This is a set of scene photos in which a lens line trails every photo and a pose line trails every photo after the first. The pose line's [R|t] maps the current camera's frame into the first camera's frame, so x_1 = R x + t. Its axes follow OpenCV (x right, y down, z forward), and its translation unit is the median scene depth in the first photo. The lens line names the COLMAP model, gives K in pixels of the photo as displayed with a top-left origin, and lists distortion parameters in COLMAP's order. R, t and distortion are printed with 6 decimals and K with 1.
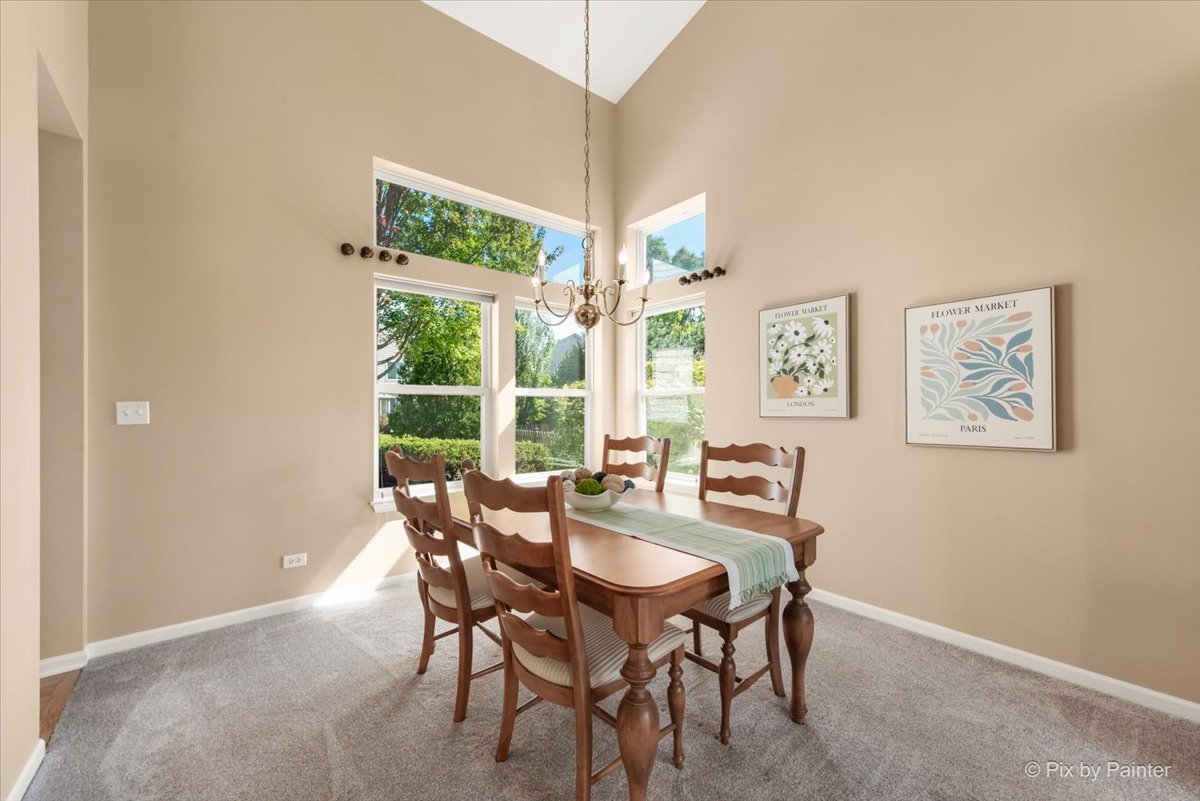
lens RADIAL K [[474.2, 0, 601.1], [0, 474.2, 405.9], [0, 0, 1]] dist [-0.000447, -0.000895]
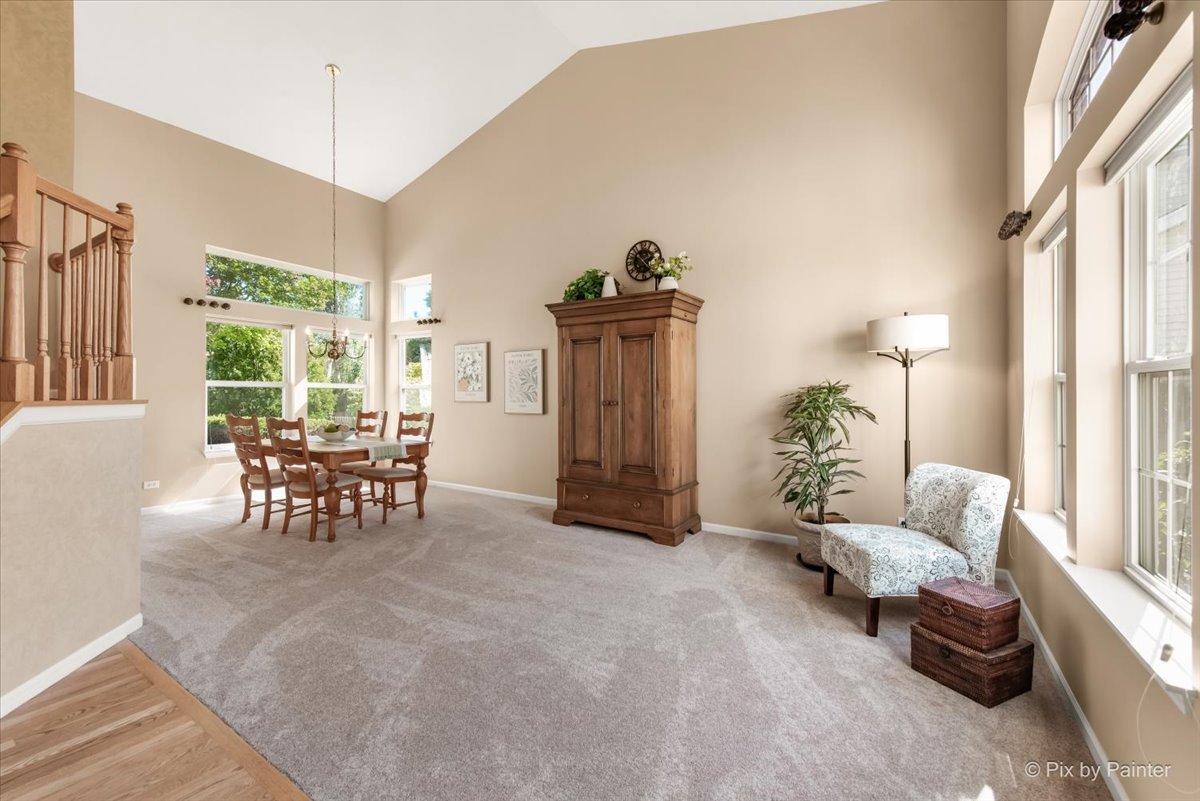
lens RADIAL K [[474.2, 0, 605.8], [0, 474.2, 397.8], [0, 0, 1]] dist [-0.000447, -0.000895]
pose [[0.946288, 0.006146, 0.323265, 0.335312], [-0.007954, 0.999959, 0.004270, -0.005009], [-0.323226, -0.006612, 0.946299, -1.101921]]
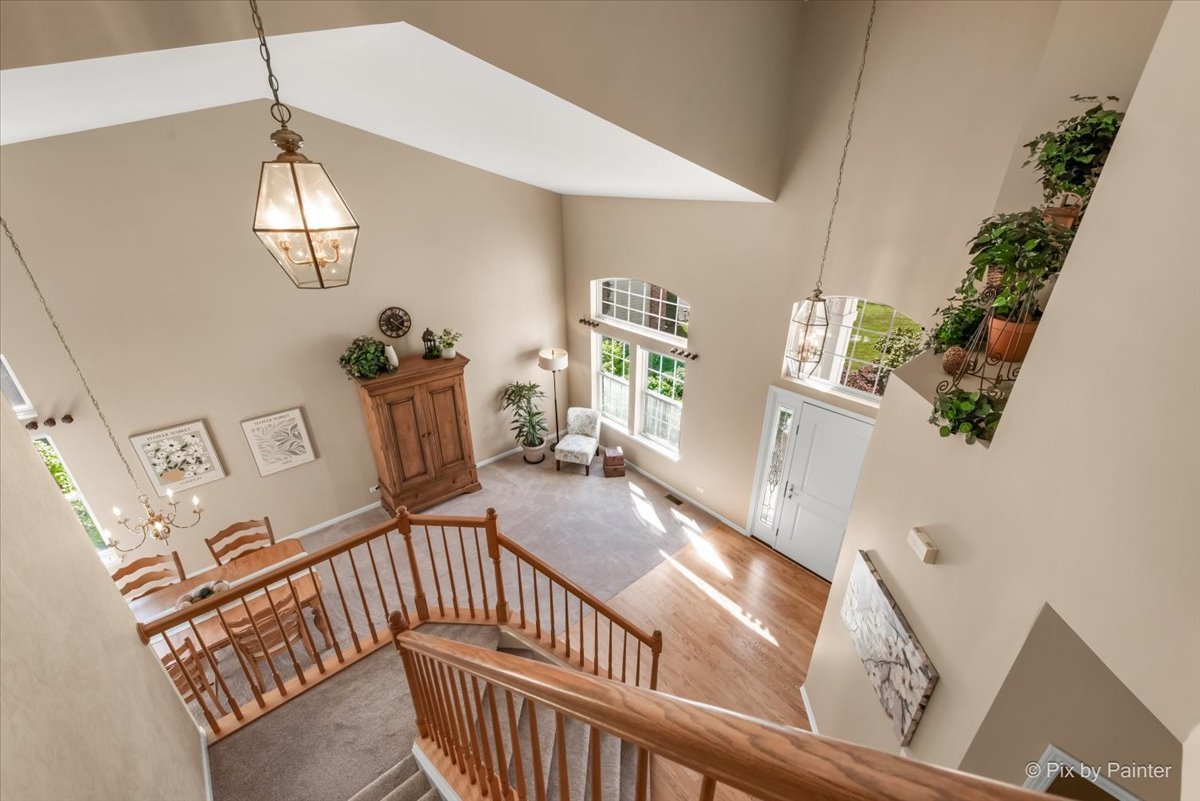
lens RADIAL K [[474.2, 0, 600.1], [0, 474.2, 411.1], [0, 0, 1]] dist [-0.000447, -0.000895]
pose [[-0.030448, -0.438796, 0.898071, -1.109677], [0.003488, 0.898435, 0.439092, -1.030156], [-0.999530, 0.016502, -0.025825, -0.463871]]
